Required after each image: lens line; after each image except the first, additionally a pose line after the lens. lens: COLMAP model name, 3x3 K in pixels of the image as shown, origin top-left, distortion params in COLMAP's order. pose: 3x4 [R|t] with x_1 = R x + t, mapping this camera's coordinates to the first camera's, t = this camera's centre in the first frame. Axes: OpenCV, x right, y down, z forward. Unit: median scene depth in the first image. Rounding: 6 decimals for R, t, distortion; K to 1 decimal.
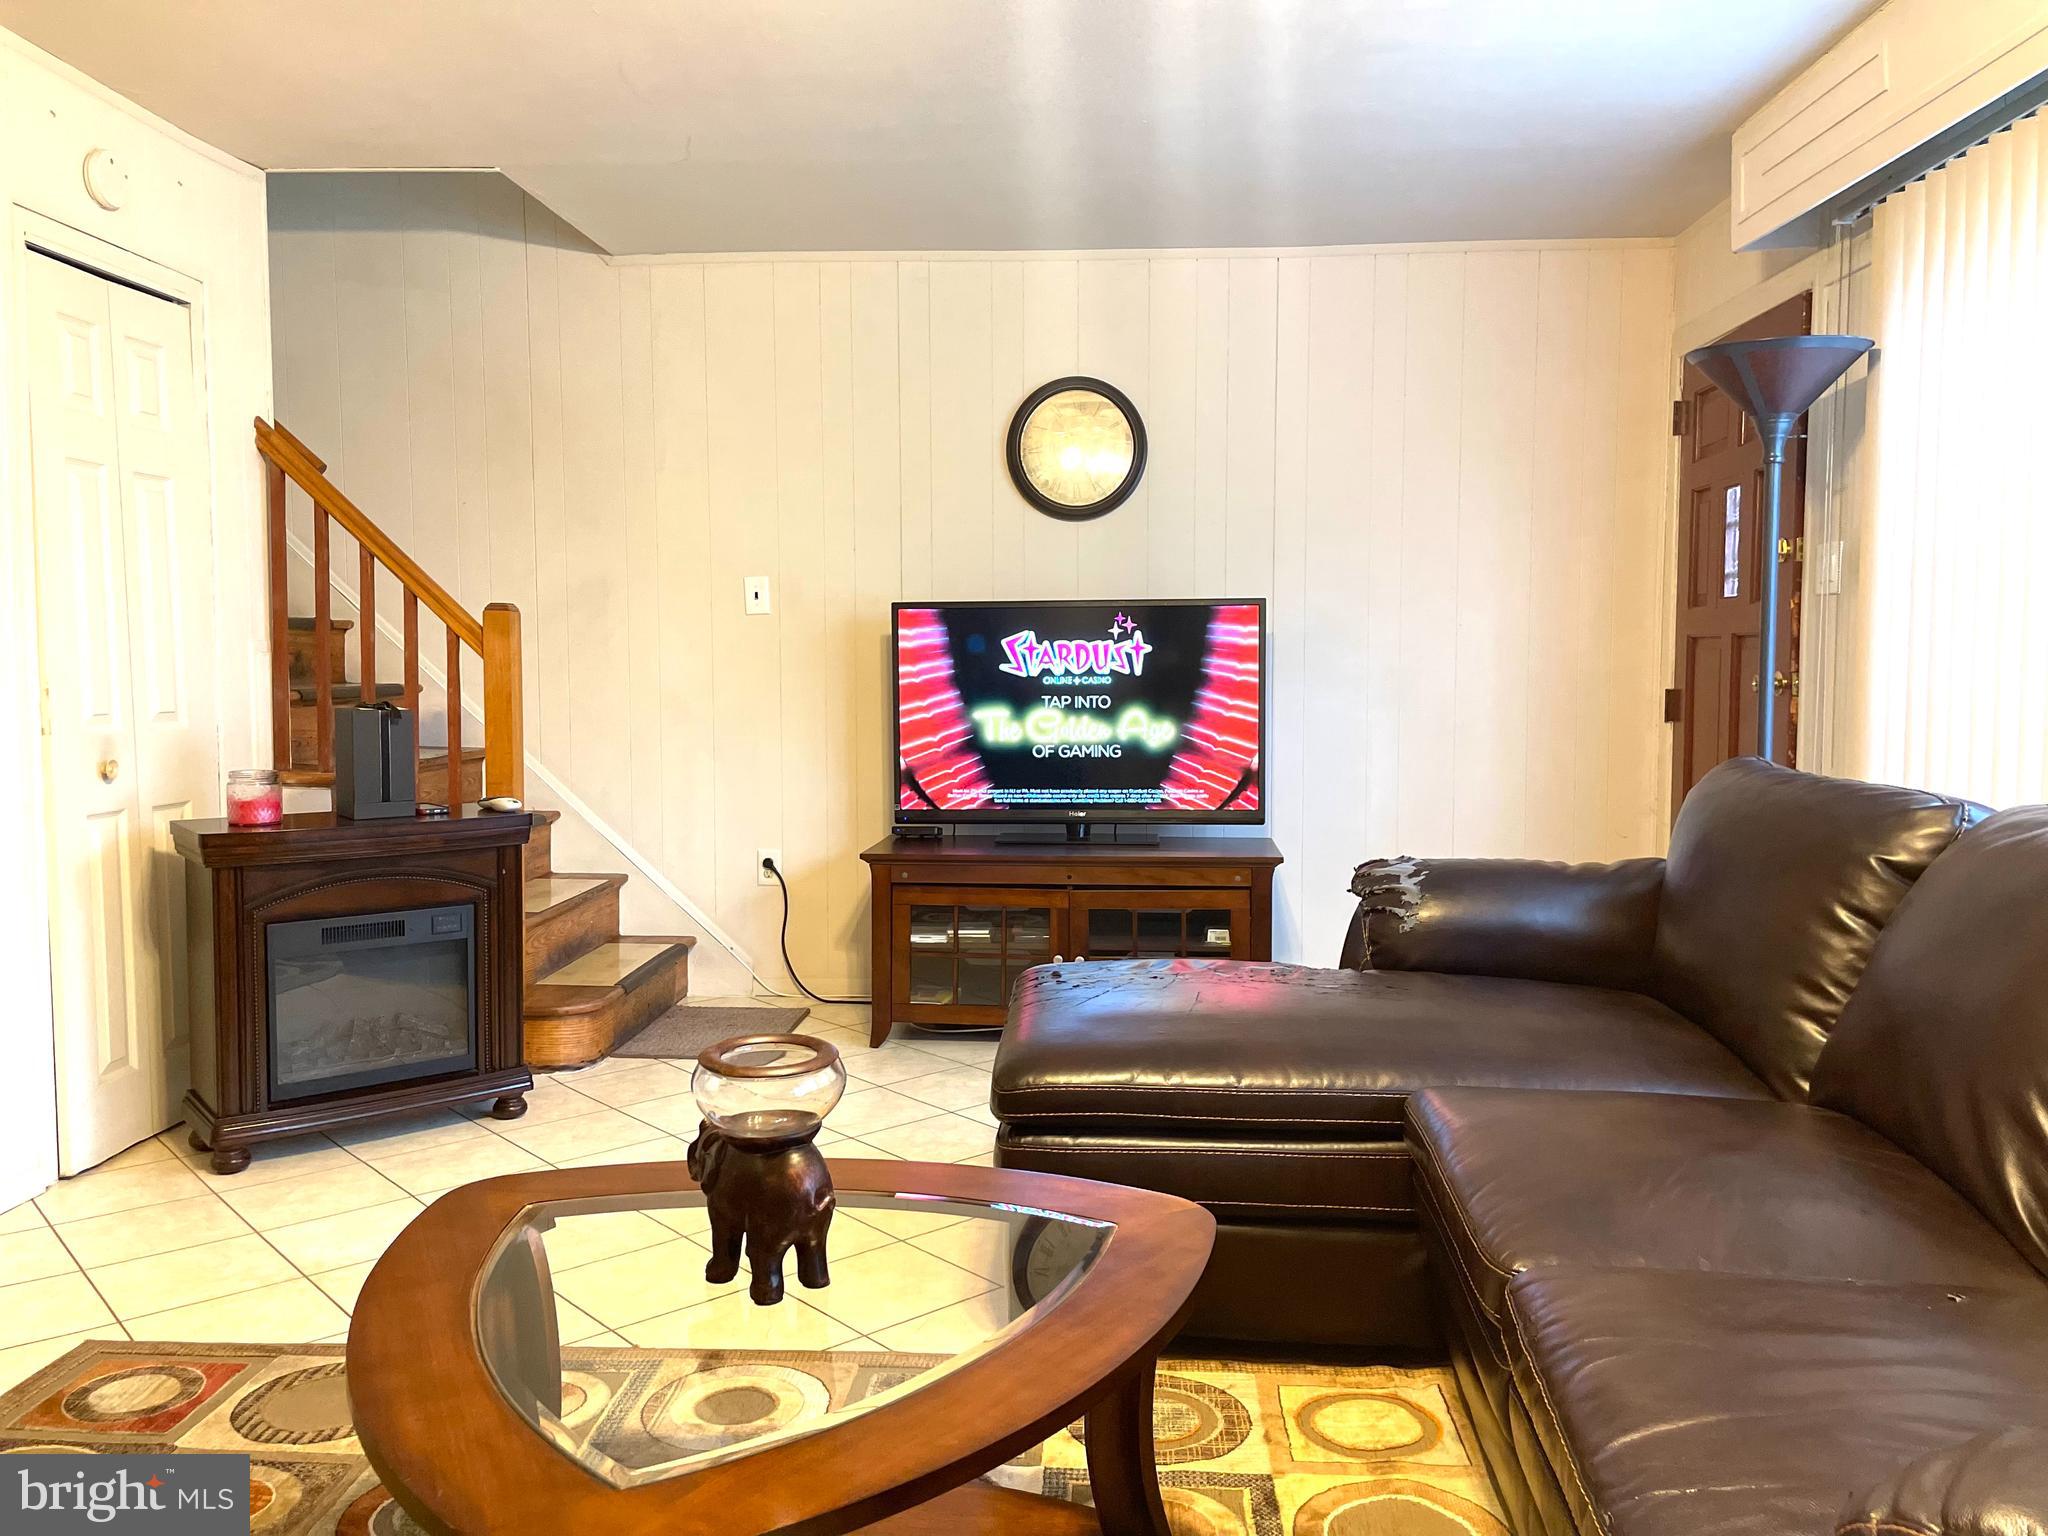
lens RADIAL K [[1575.7, 0, 1039.7], [0, 1575.7, 781.3], [0, 0, 1]] dist [0.097186, -0.119907]
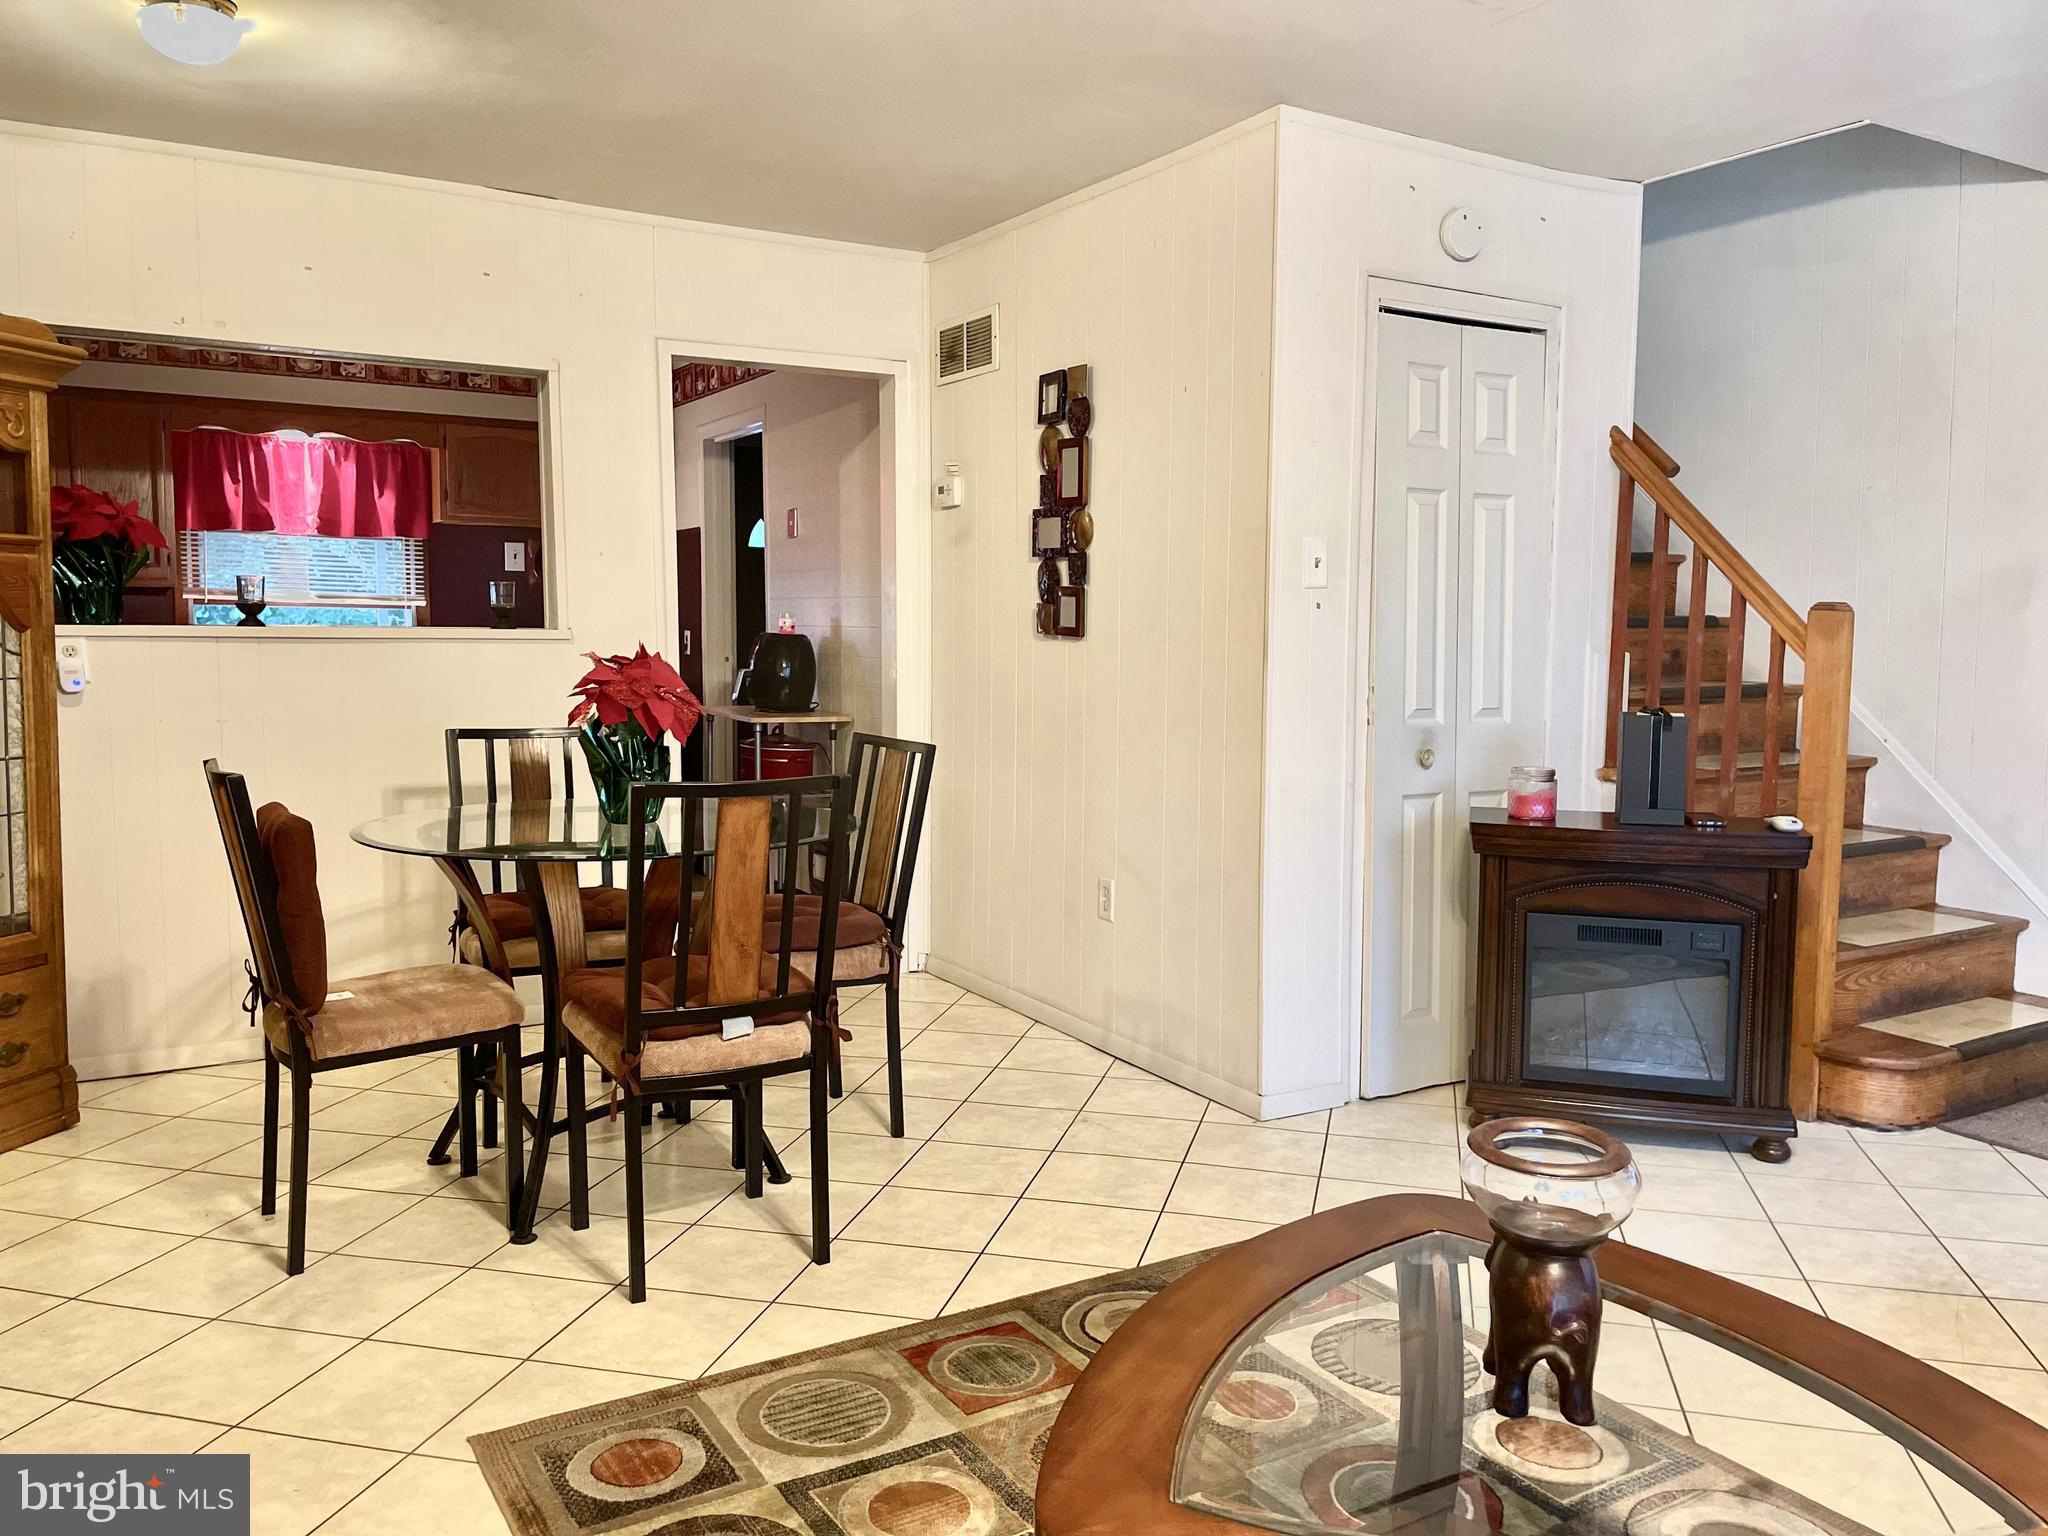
lens RADIAL K [[1575.7, 0, 1016.3], [0, 1575.7, 785.6], [0, 0, 1]] dist [0.097186, -0.119907]
pose [[0.547031, 0.086668, -0.832614, 0.191075], [-0.071264, 0.995837, 0.056838, -0.028689], [0.834074, 0.028243, 0.550930, 0.120230]]
